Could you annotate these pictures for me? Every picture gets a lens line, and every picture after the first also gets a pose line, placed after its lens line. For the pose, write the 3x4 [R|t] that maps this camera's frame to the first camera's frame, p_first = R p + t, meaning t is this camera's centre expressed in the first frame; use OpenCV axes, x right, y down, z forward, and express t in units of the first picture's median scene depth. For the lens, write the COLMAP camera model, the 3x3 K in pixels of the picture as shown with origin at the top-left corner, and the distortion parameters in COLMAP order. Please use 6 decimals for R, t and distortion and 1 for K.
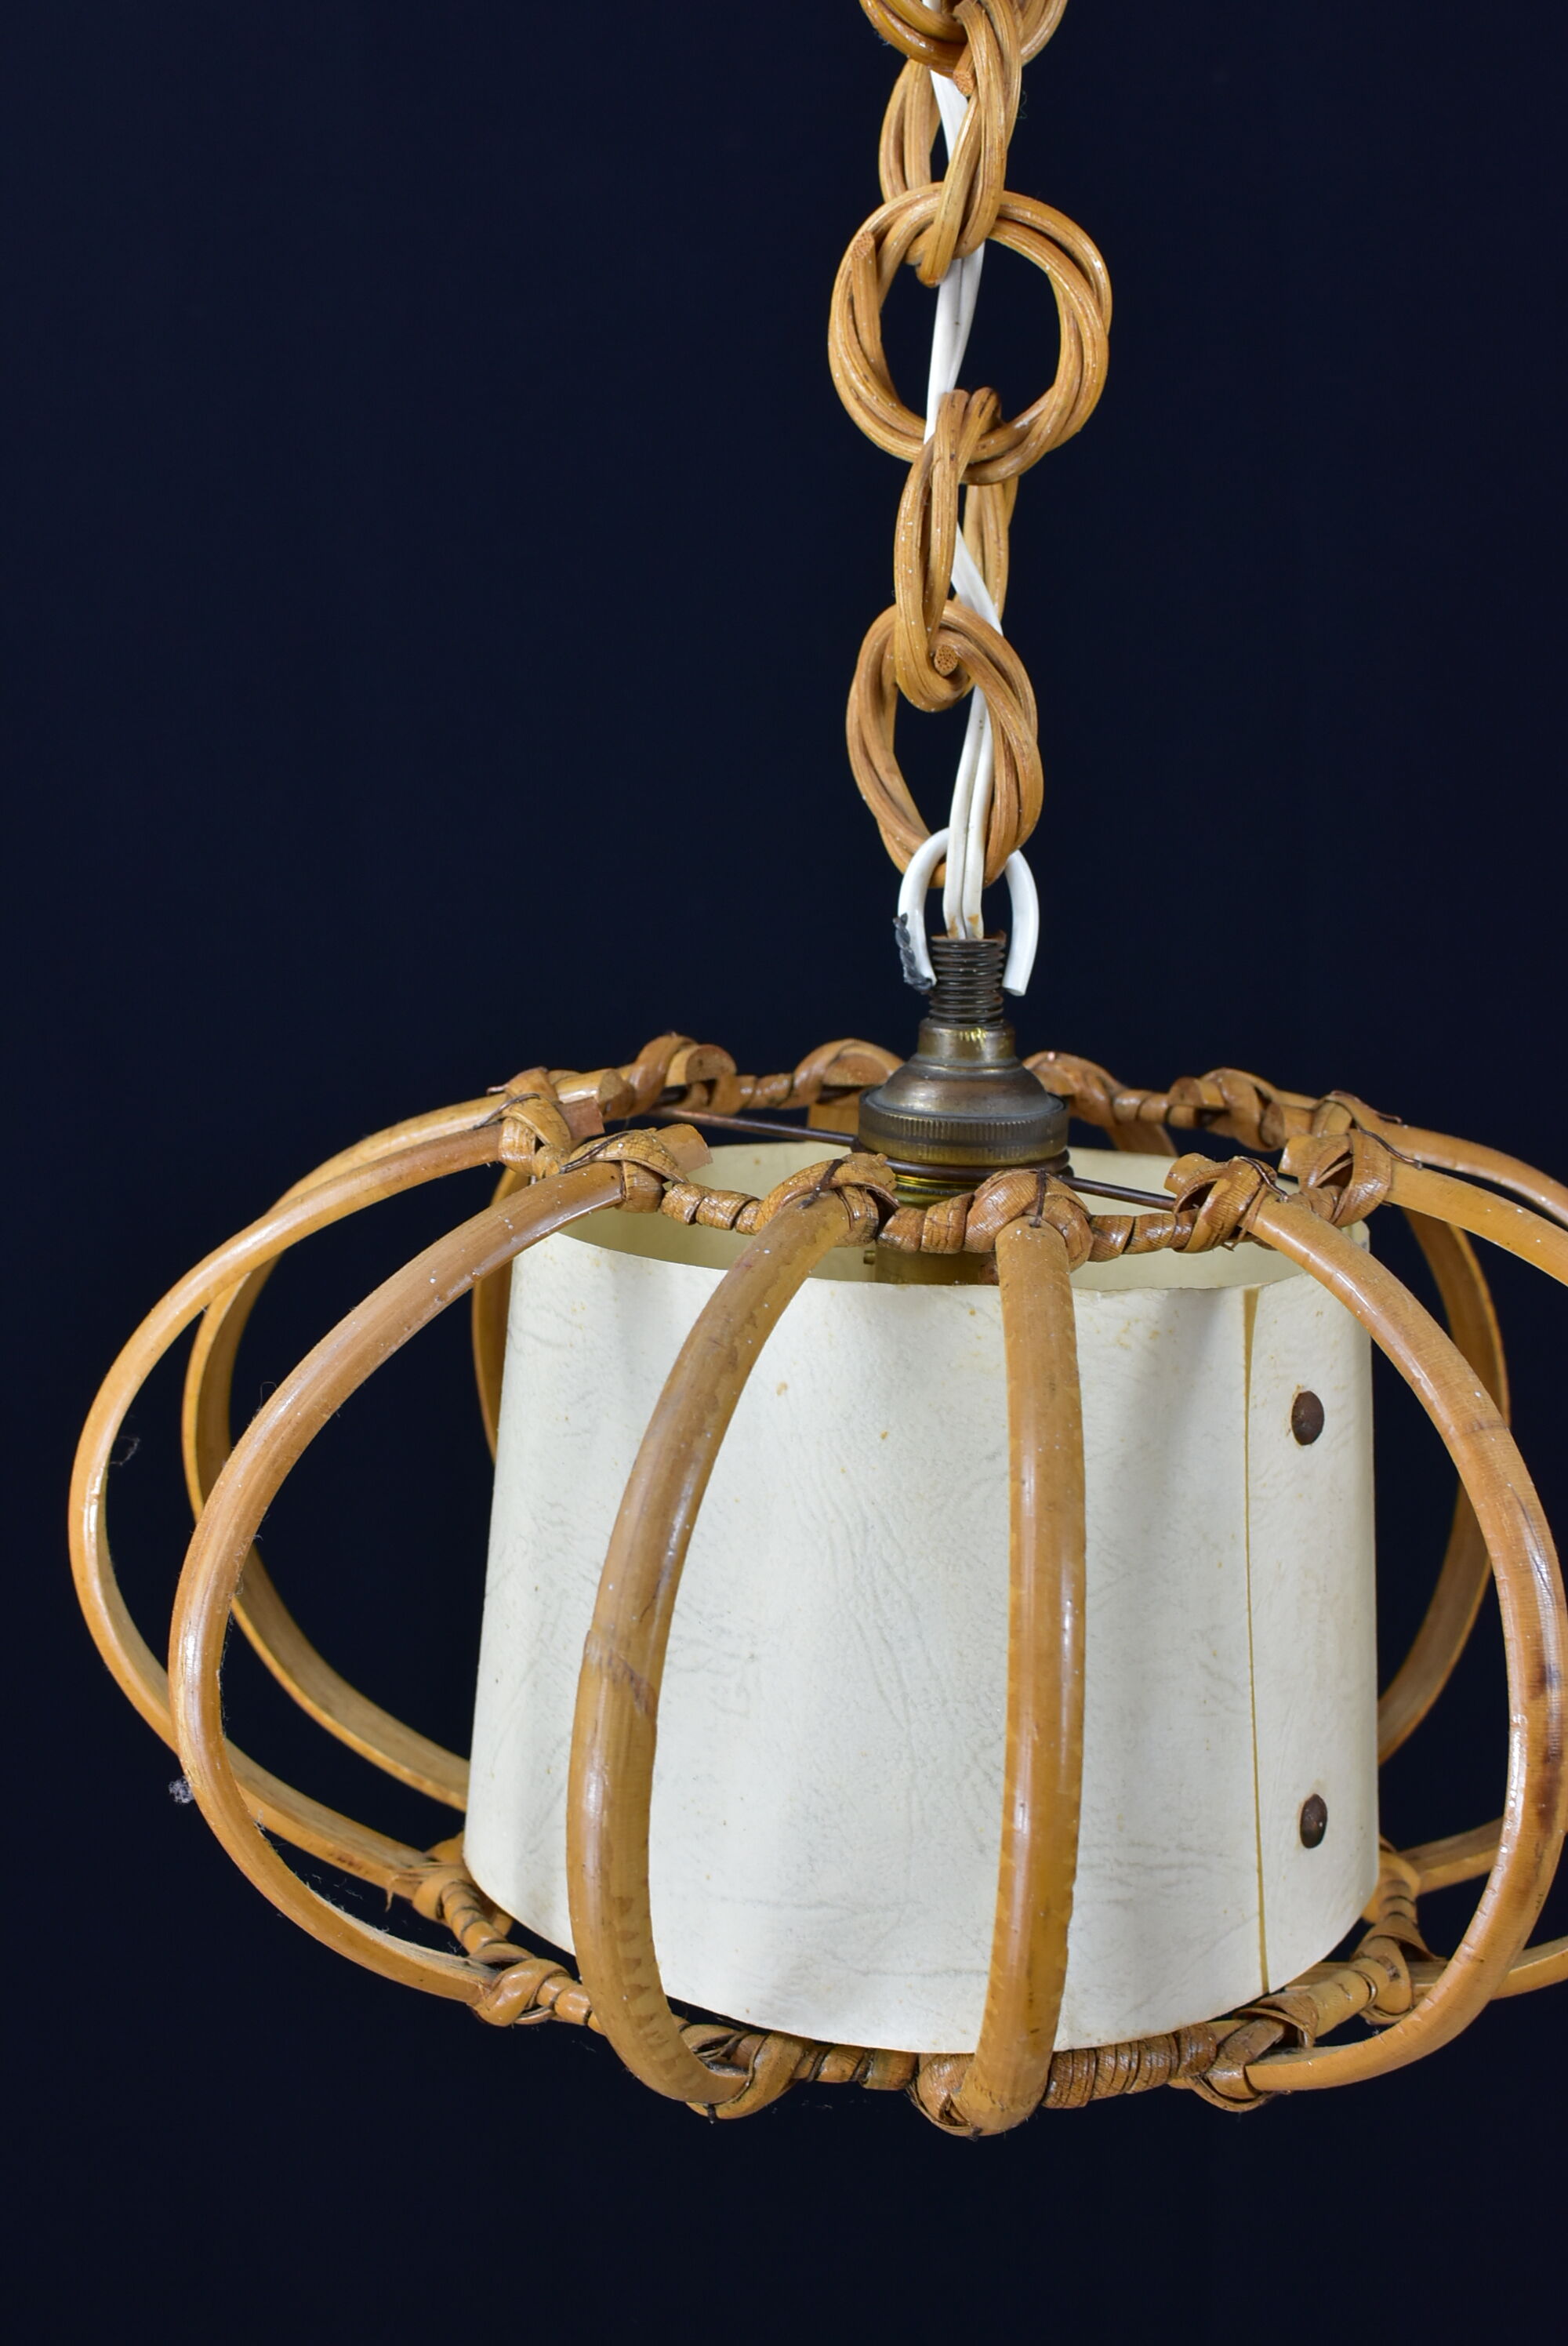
lens RADIAL K [[3672.3, 0, 784.0], [0, 3672.3, 1173.0], [0, 0, 1]] dist [-0.009401, 0.127675]
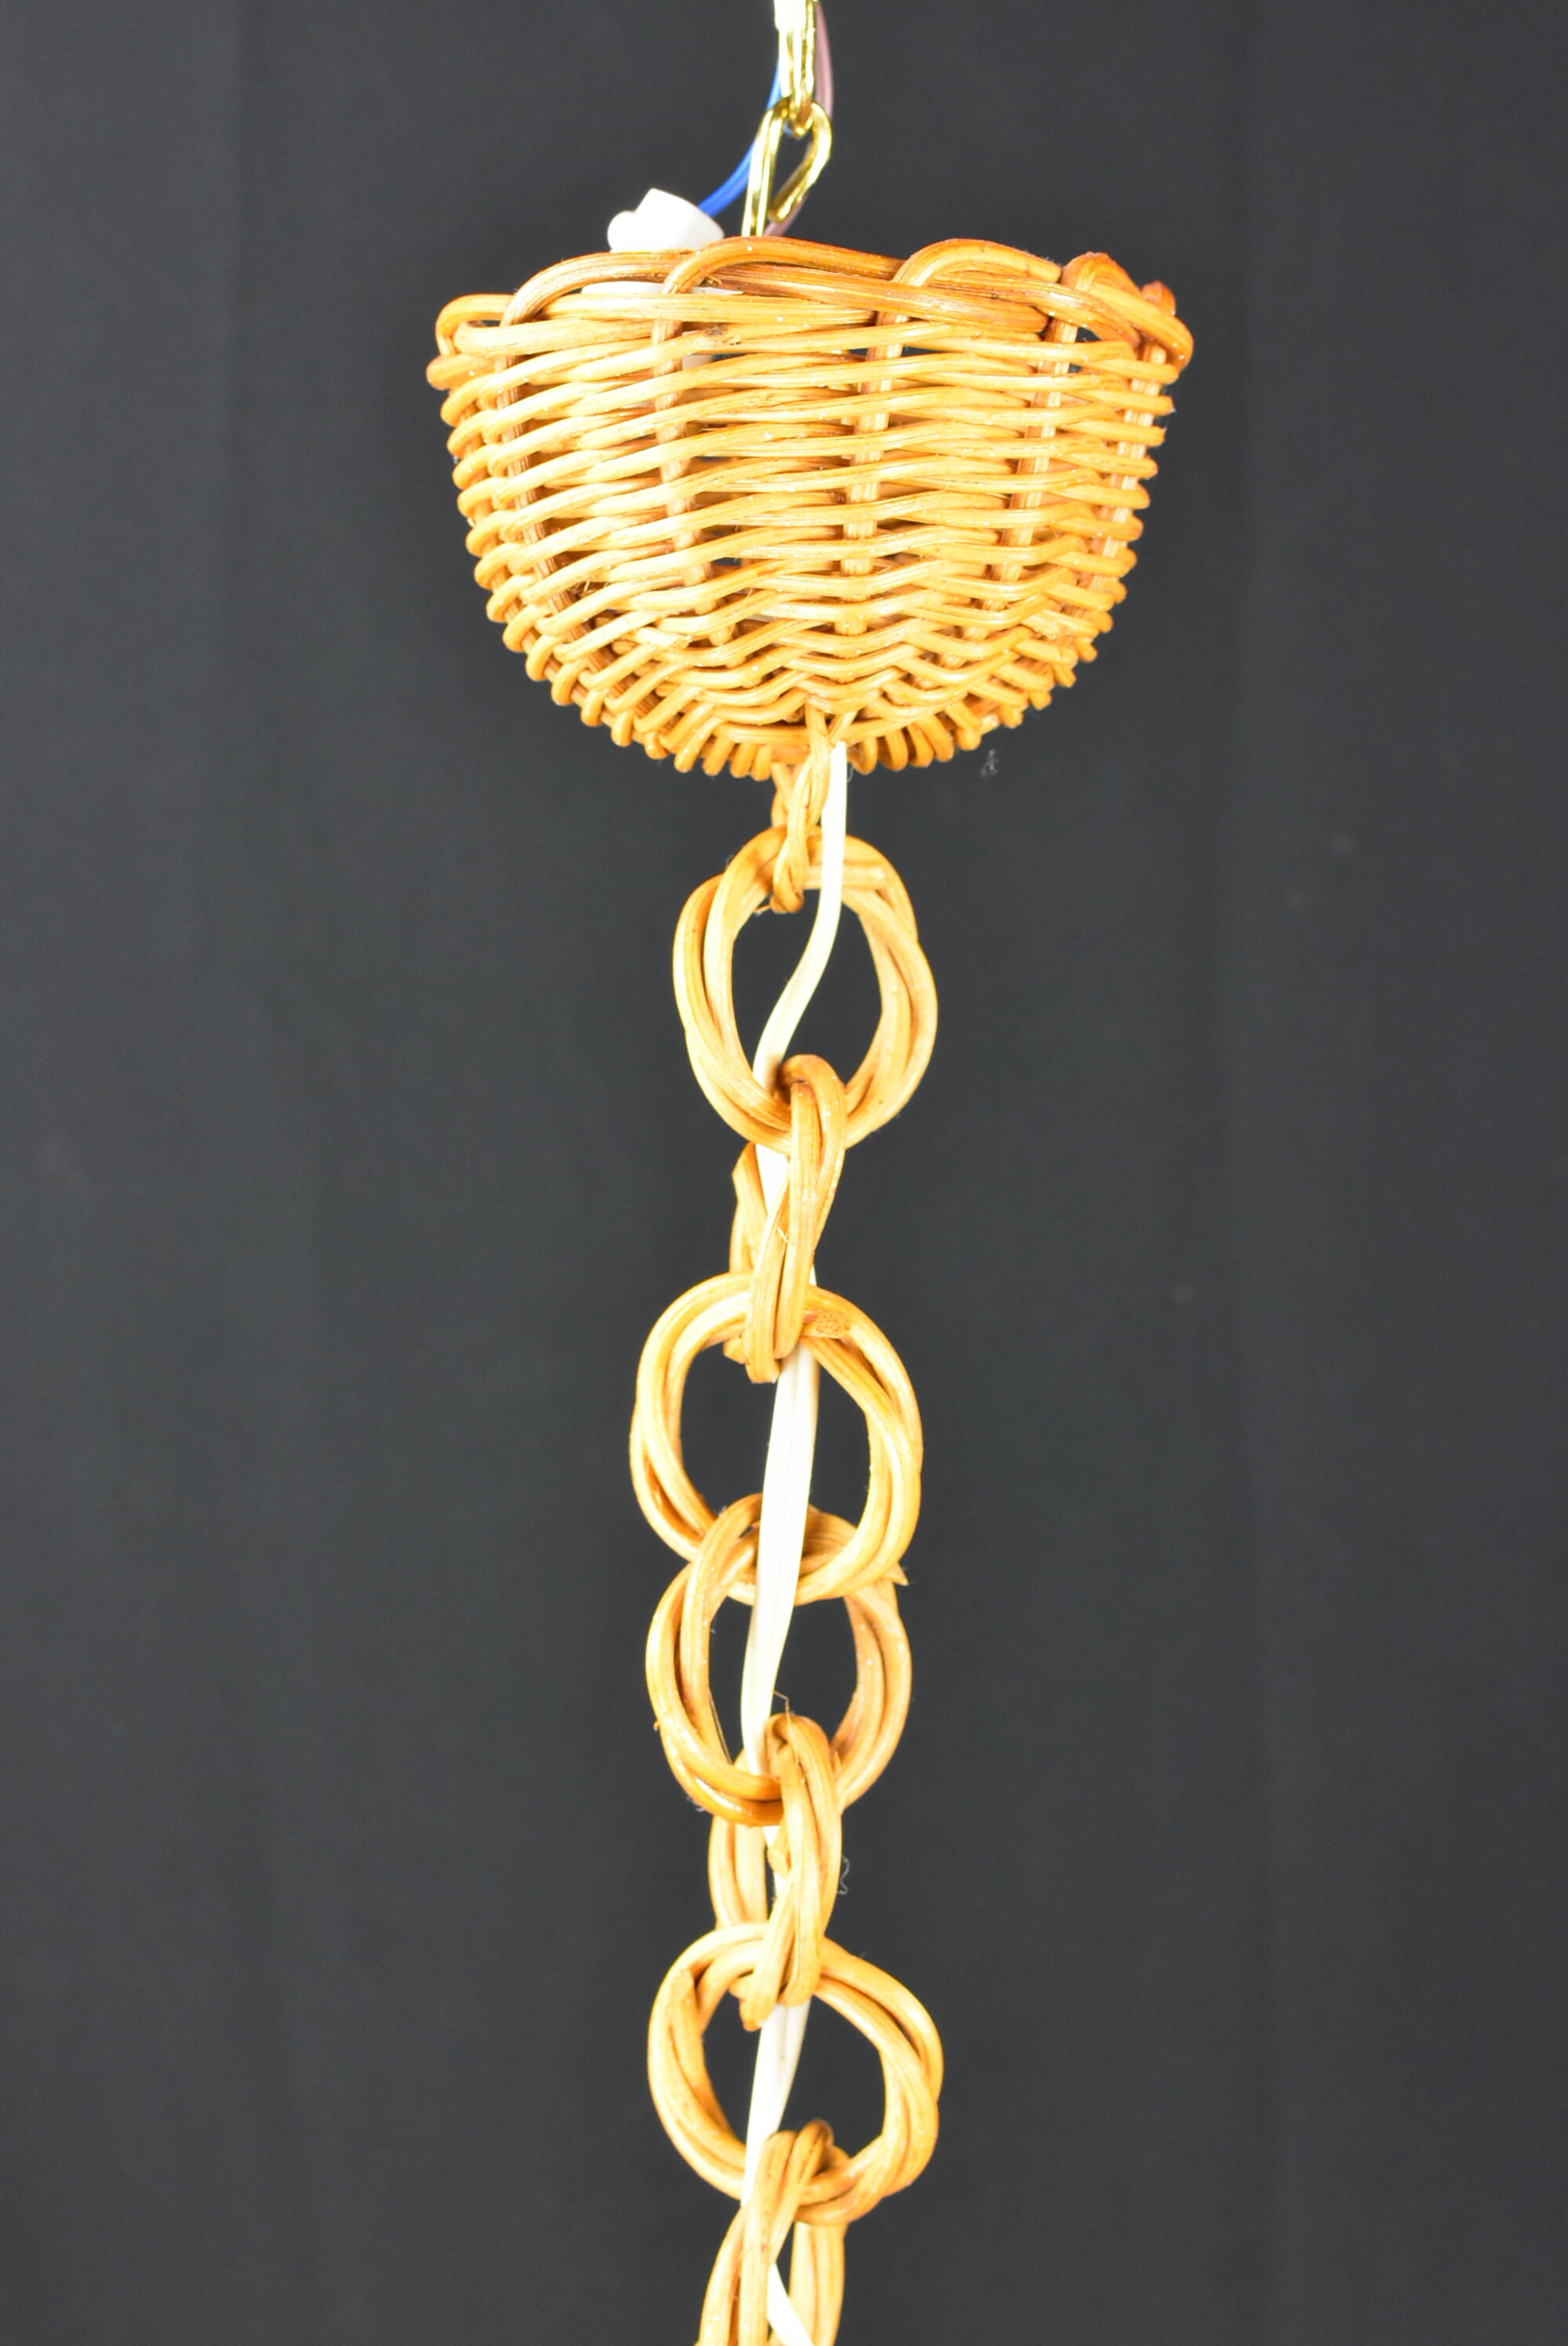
lens RADIAL K [[3672.3, 0, 784.0], [0, 3672.3, 1173.0], [0, 0, 1]] dist [-0.009401, 0.127675]
pose [[0.999364, 0.017688, -0.030962, 0.074139], [-0.021813, 0.990132, -0.138430, -0.332146], [0.028208, 0.139017, 0.989888, 0.038809]]
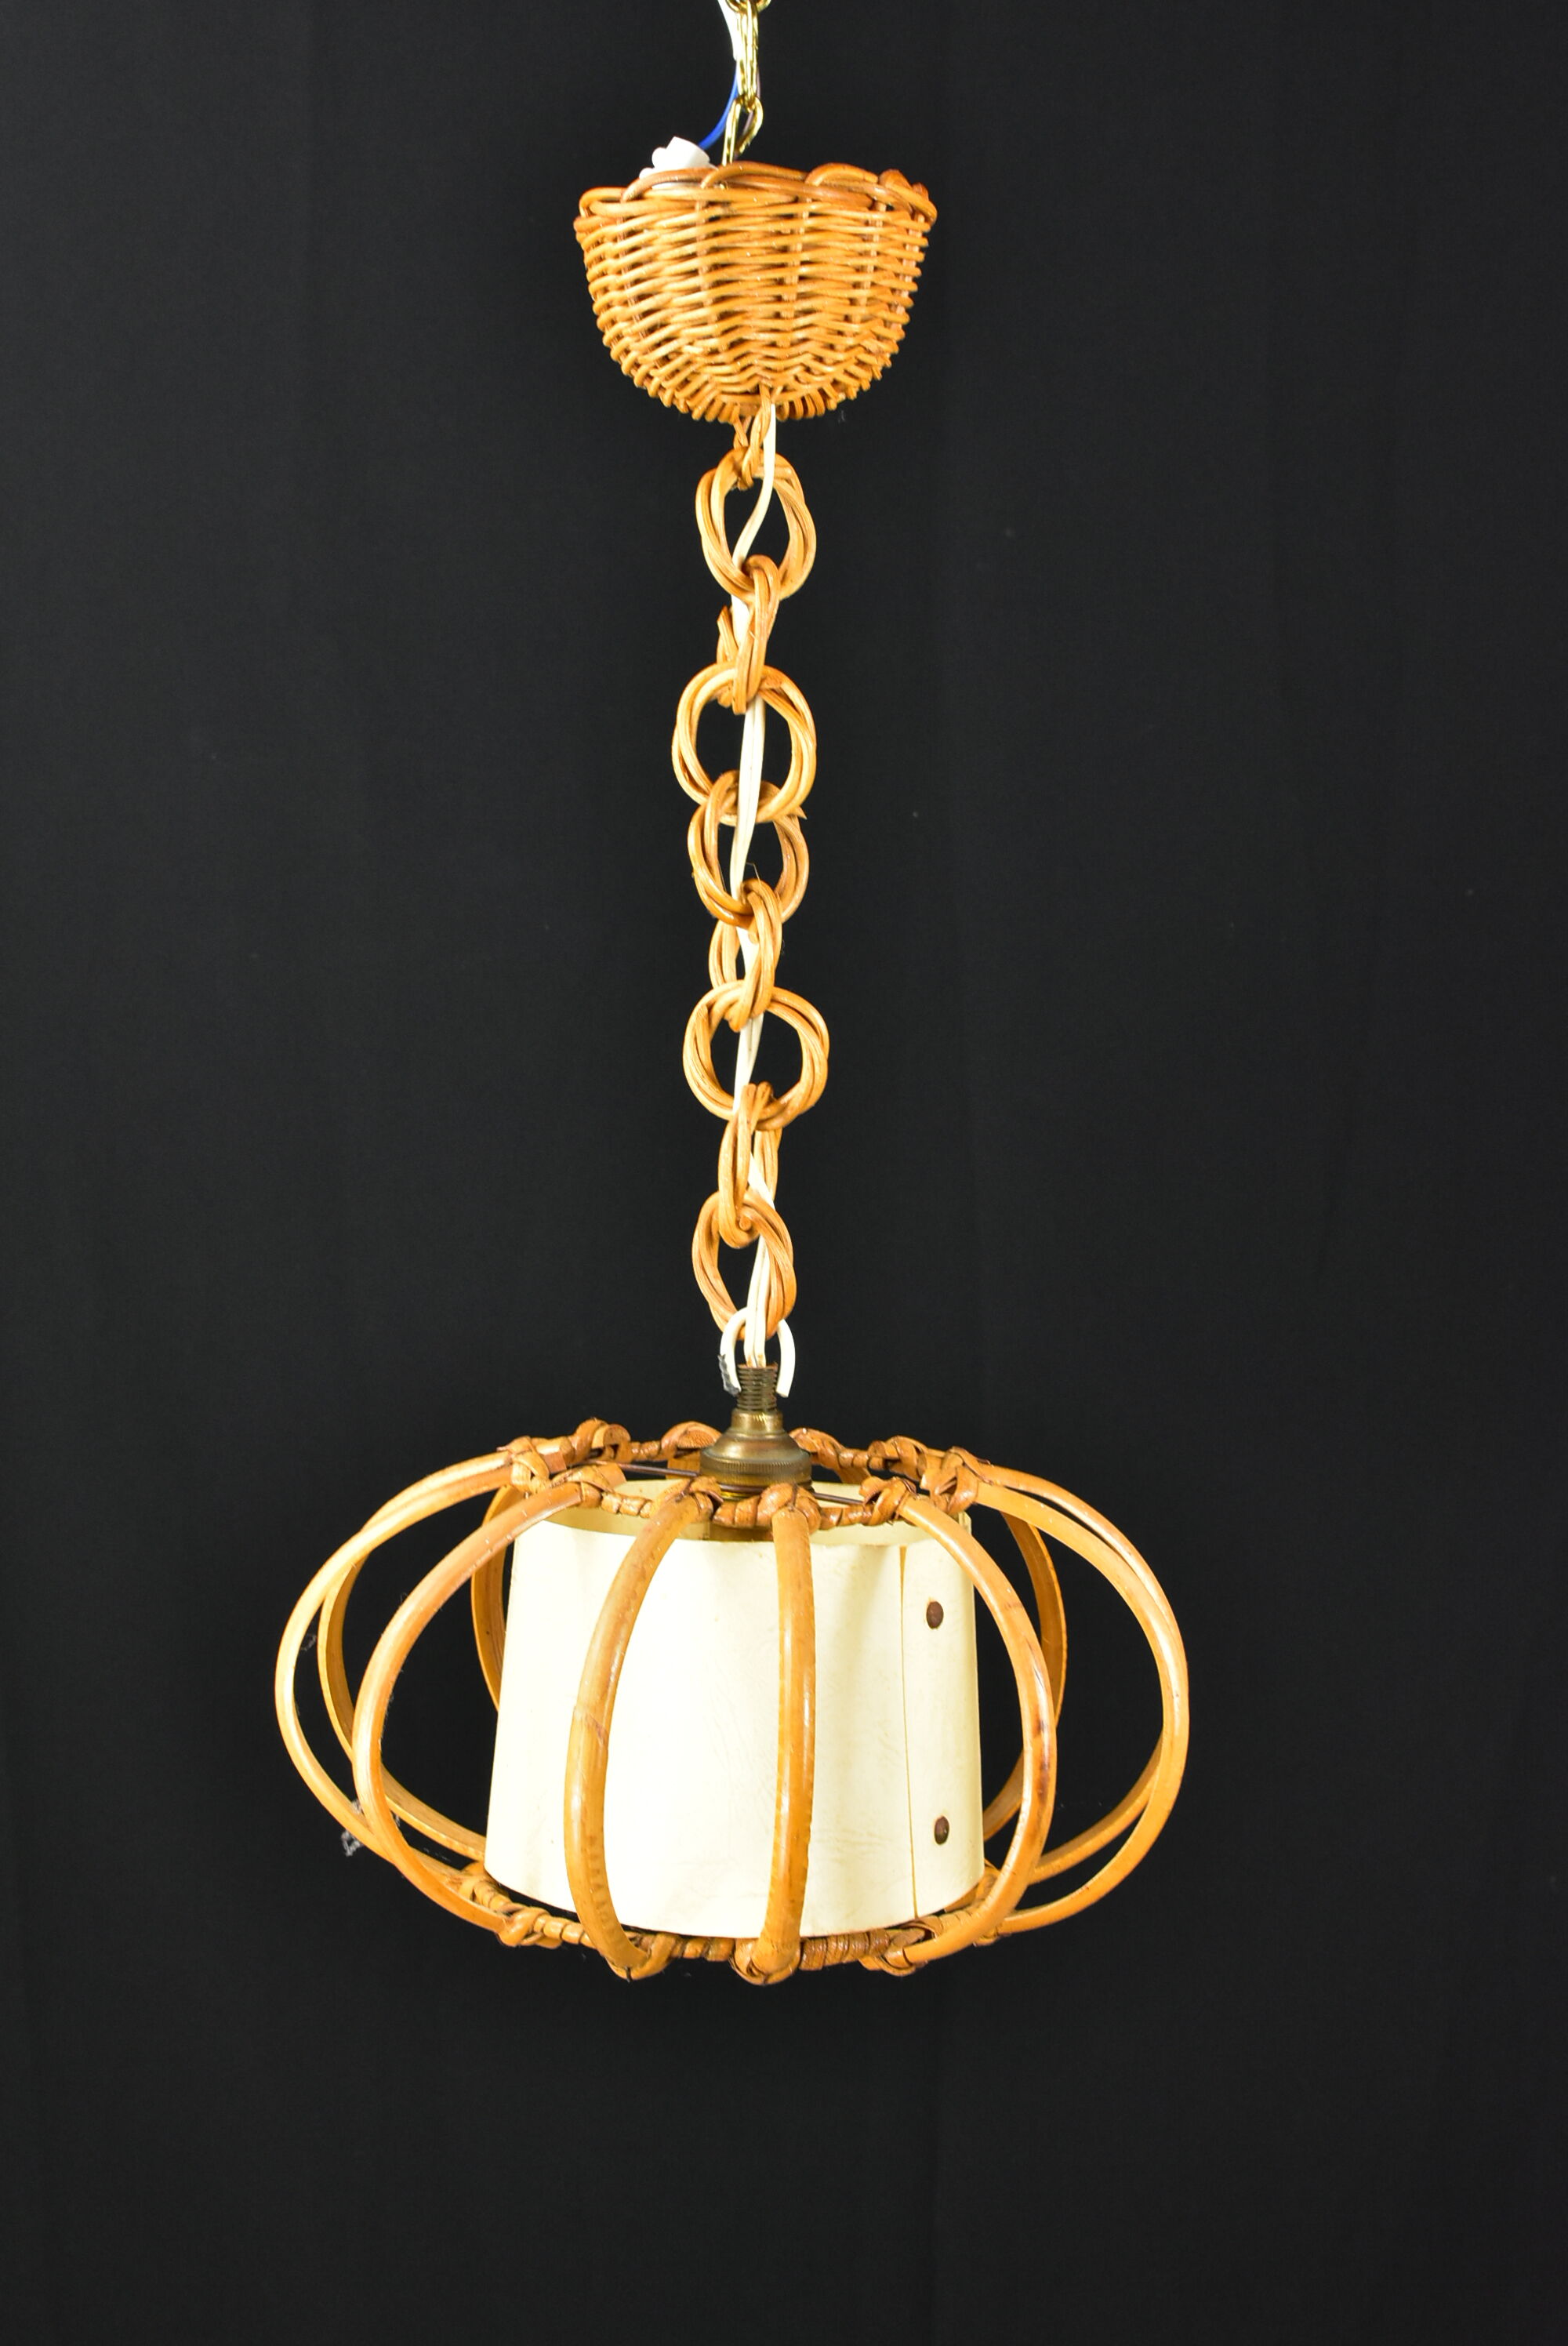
lens RADIAL K [[3672.3, 0, 784.0], [0, 3672.3, 1173.0], [0, 0, 1]] dist [-0.009401, 0.127675]
pose [[0.998432, -0.000230, 0.055972, -0.044385], [0.006468, 0.993767, -0.111293, 0.050271], [-0.055597, 0.111480, 0.992210, -0.936089]]
